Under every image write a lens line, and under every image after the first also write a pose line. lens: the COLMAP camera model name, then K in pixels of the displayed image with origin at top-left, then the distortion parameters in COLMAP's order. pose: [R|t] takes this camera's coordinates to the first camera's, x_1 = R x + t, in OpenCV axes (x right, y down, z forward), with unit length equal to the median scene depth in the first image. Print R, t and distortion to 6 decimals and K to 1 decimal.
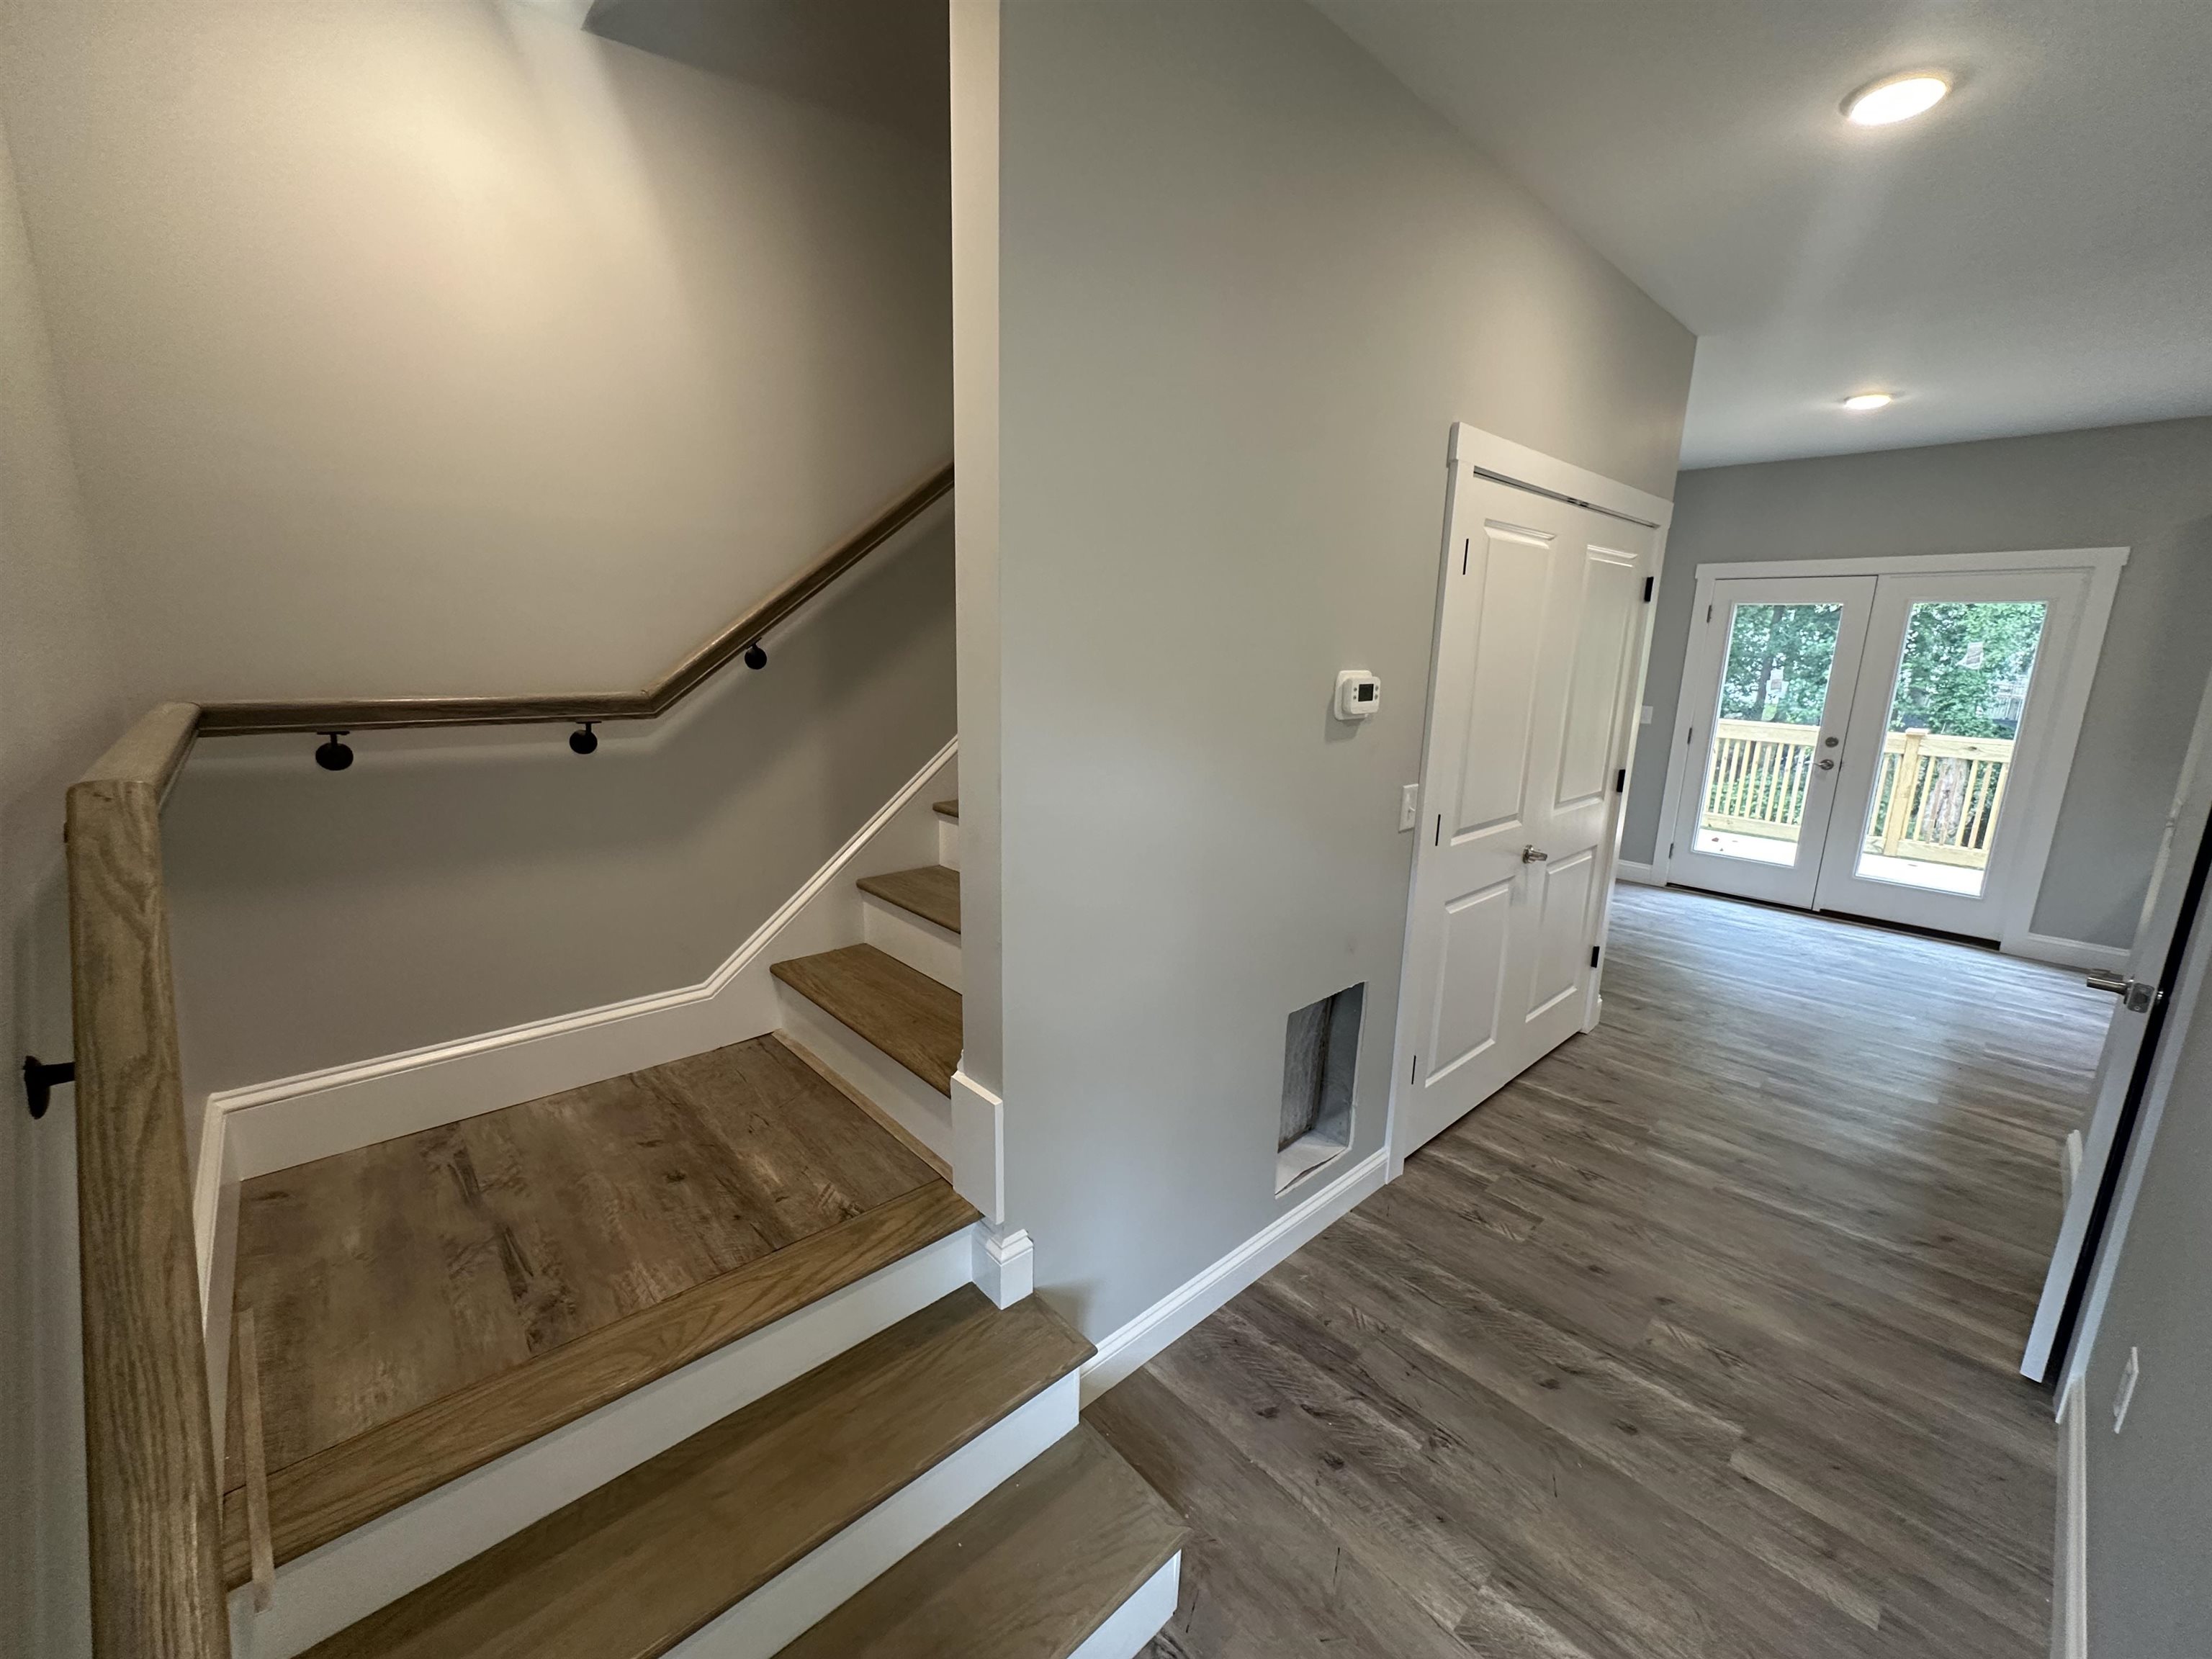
lens RADIAL K [[886.8, 0, 1110.1], [0, 886.8, 833.9], [0, 0, 1]] dist [-0.004084, -0.000168]
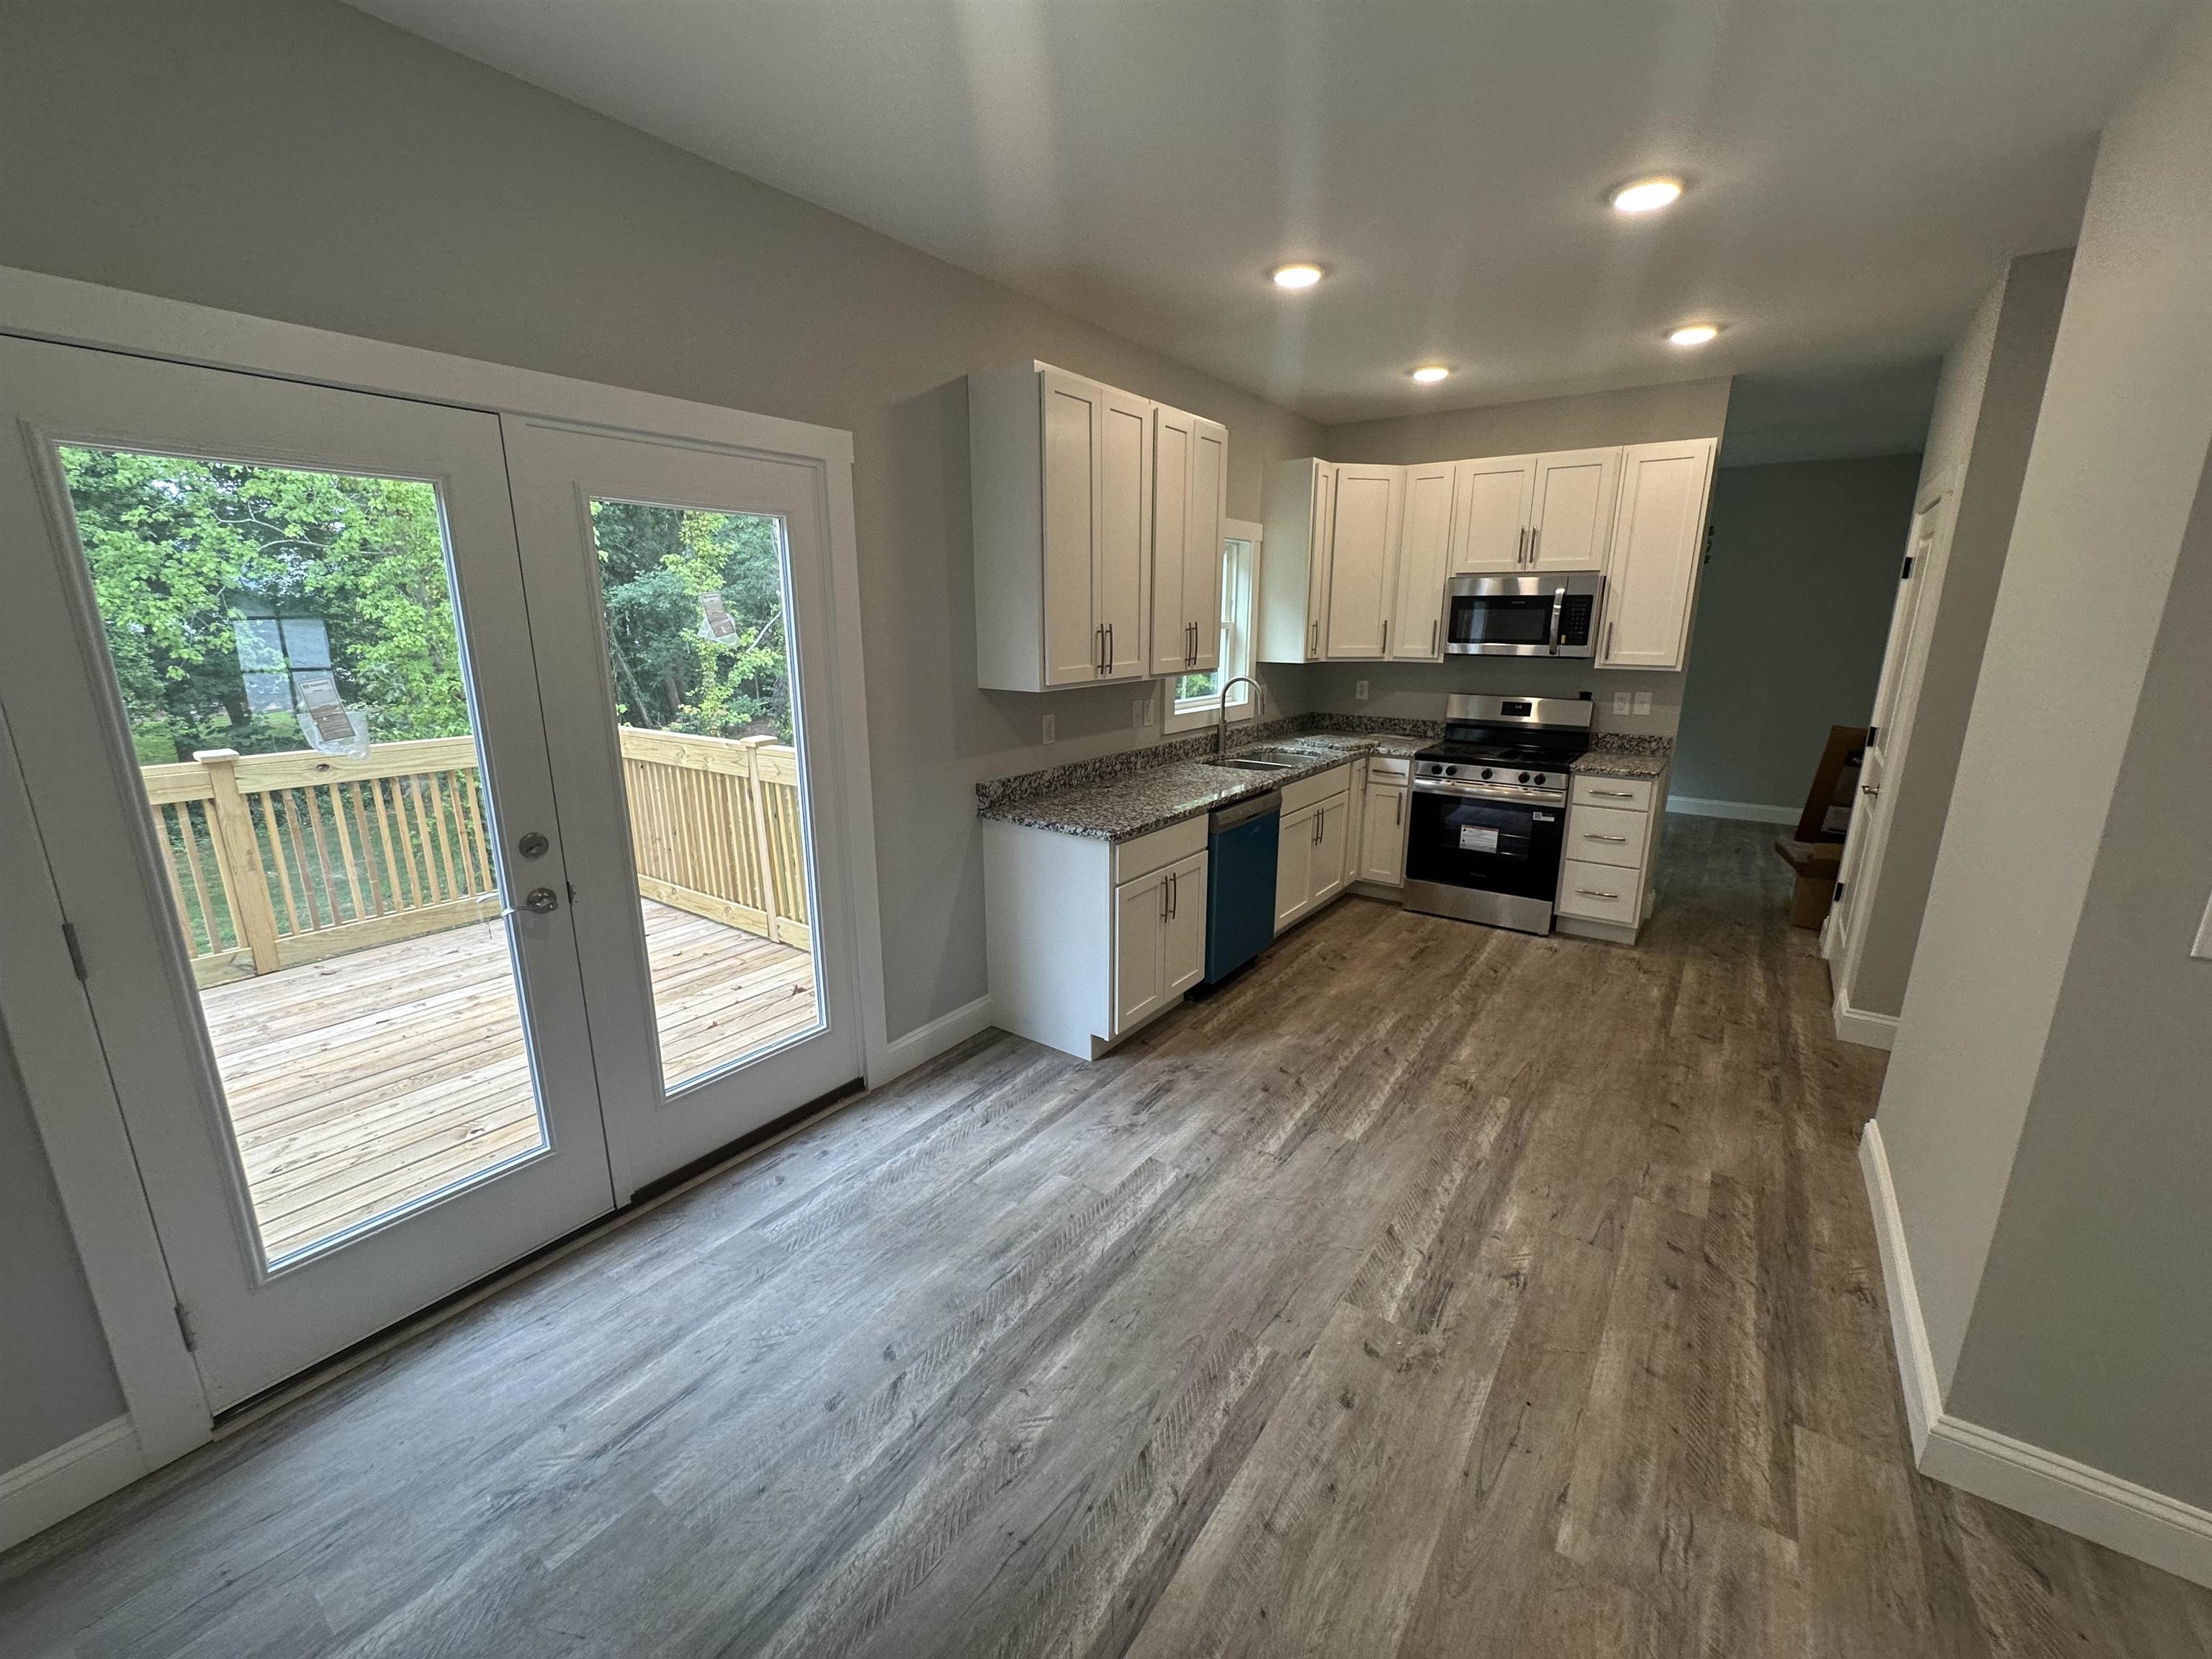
lens RADIAL K [[886.8, 0, 1110.1], [0, 886.8, 833.9], [0, 0, 1]] dist [-0.004084, -0.000168]
pose [[-0.197669, -0.251122, 0.947557, 0.455284], [0.203930, 0.934947, 0.290322, -0.199354], [-0.958822, 0.250623, -0.133599, 0.940503]]
